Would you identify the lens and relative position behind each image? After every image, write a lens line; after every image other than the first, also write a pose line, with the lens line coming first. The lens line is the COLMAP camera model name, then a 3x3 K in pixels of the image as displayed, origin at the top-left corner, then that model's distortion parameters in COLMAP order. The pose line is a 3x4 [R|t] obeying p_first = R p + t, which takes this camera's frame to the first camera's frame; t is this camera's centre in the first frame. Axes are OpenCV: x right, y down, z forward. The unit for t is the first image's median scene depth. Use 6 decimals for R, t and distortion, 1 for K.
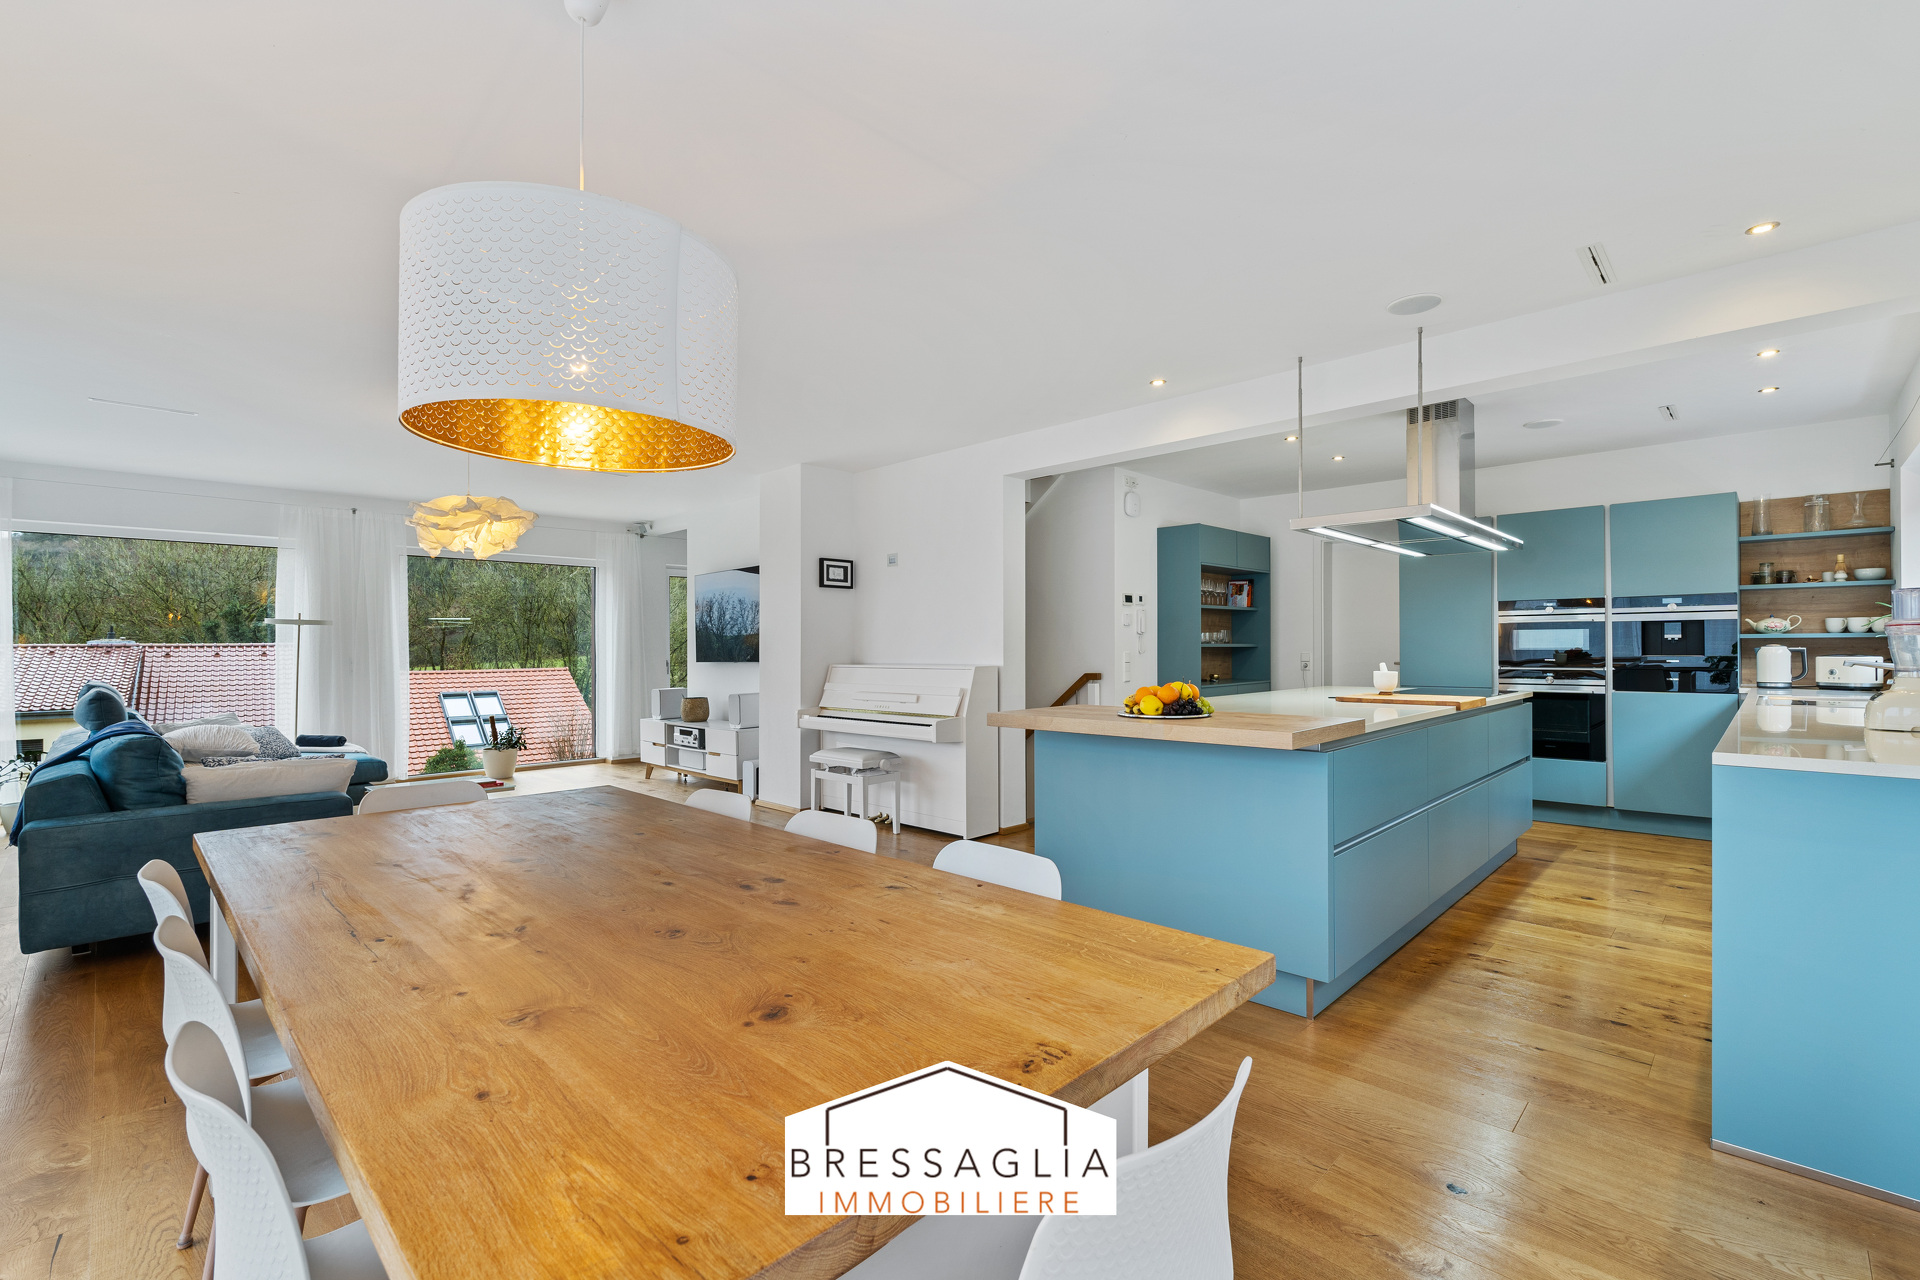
lens RADIAL K [[868.1, 0, 958.6], [0, 868.1, 644.0], [0, 0, 1]] dist [-0.002444, -0.000345]
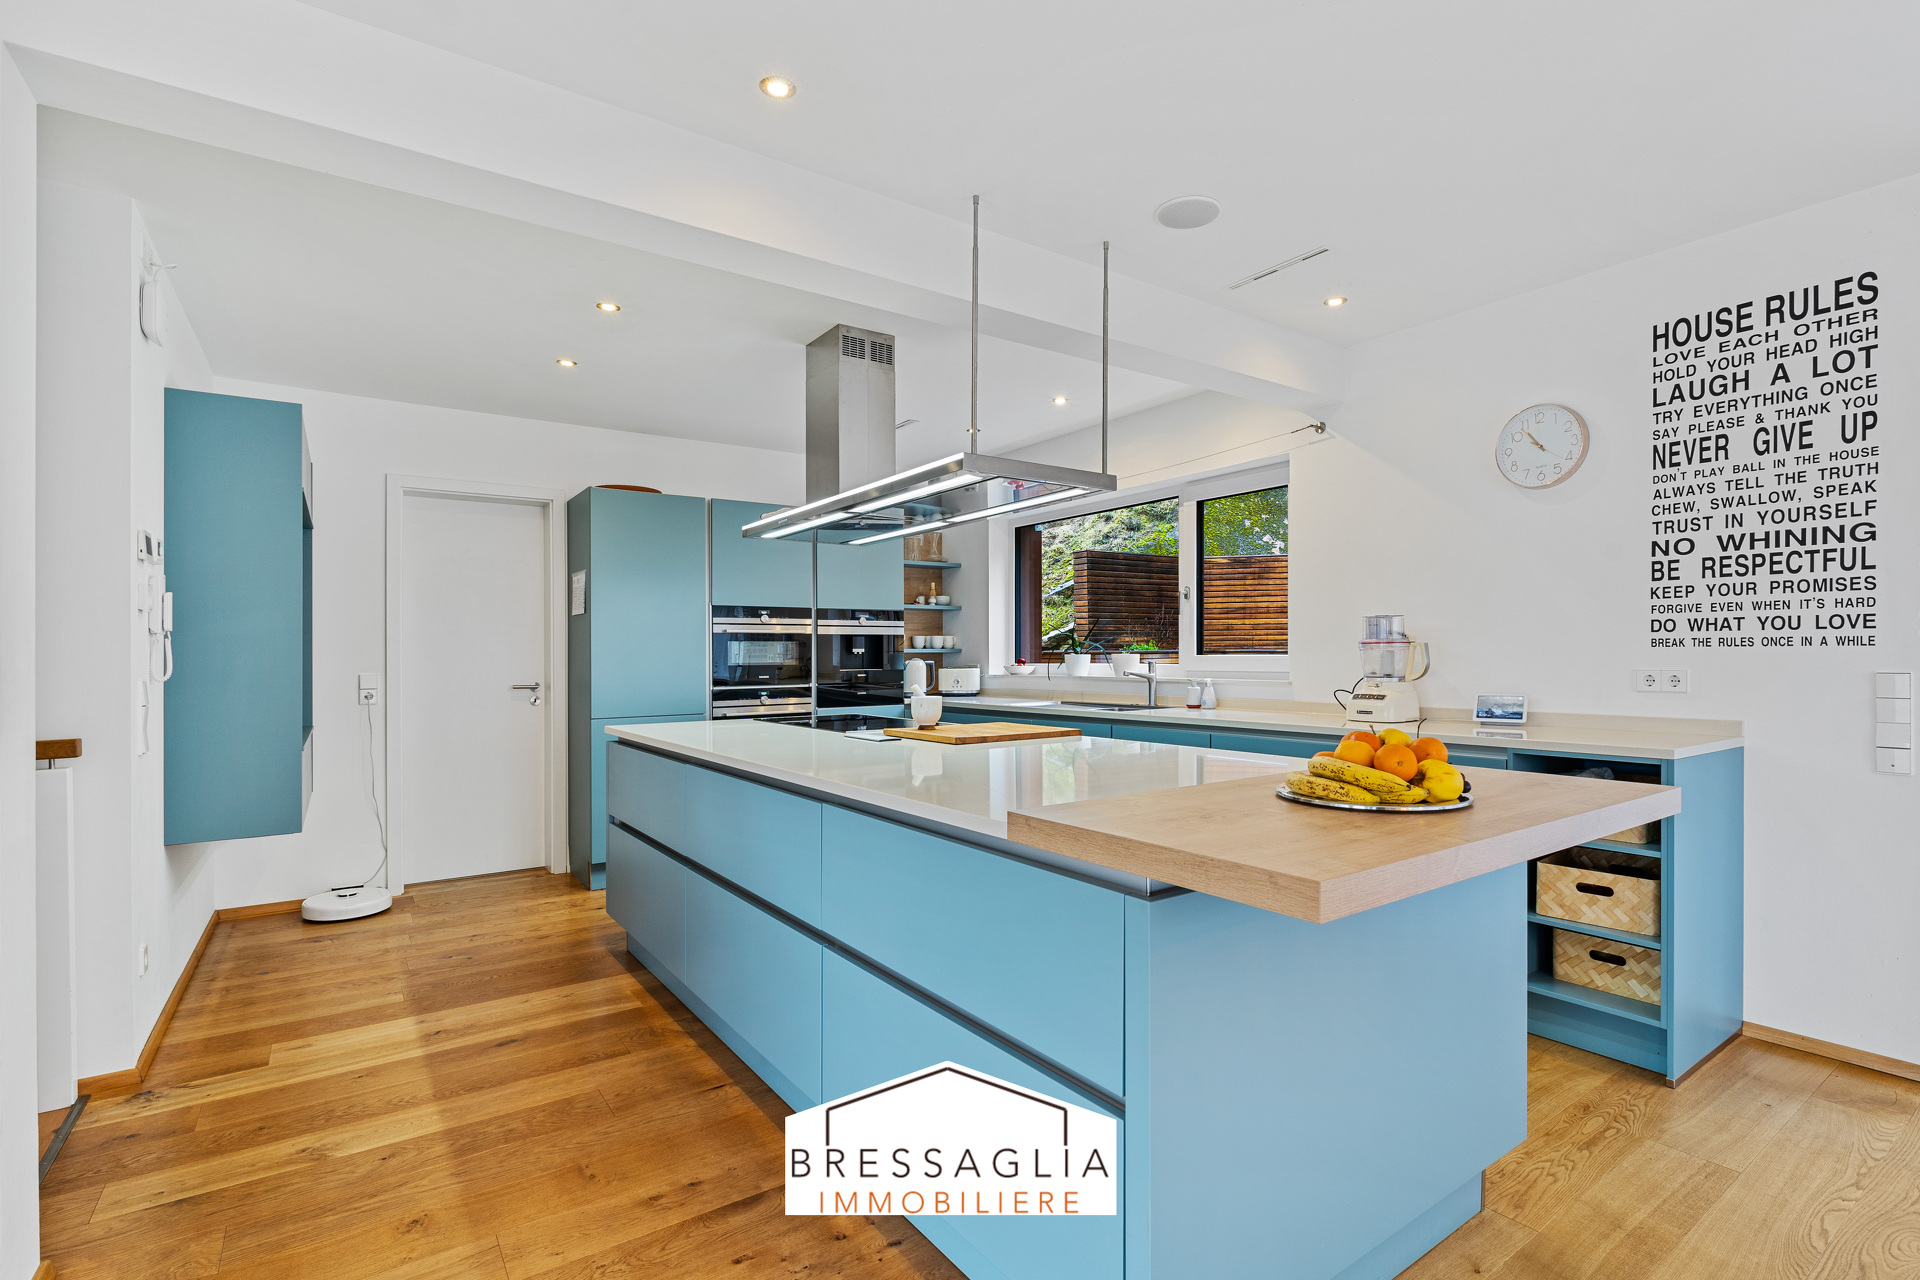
lens RADIAL K [[868.1, 0, 968.6], [0, 868.1, 650.6], [0, 0, 1]] dist [-0.002444, -0.000345]
pose [[0.187830, -0.000554, 0.982201, -0.139114], [-0.004496, 0.999989, 0.001424, -0.010963], [-0.982191, -0.004683, 0.187826, 0.683782]]
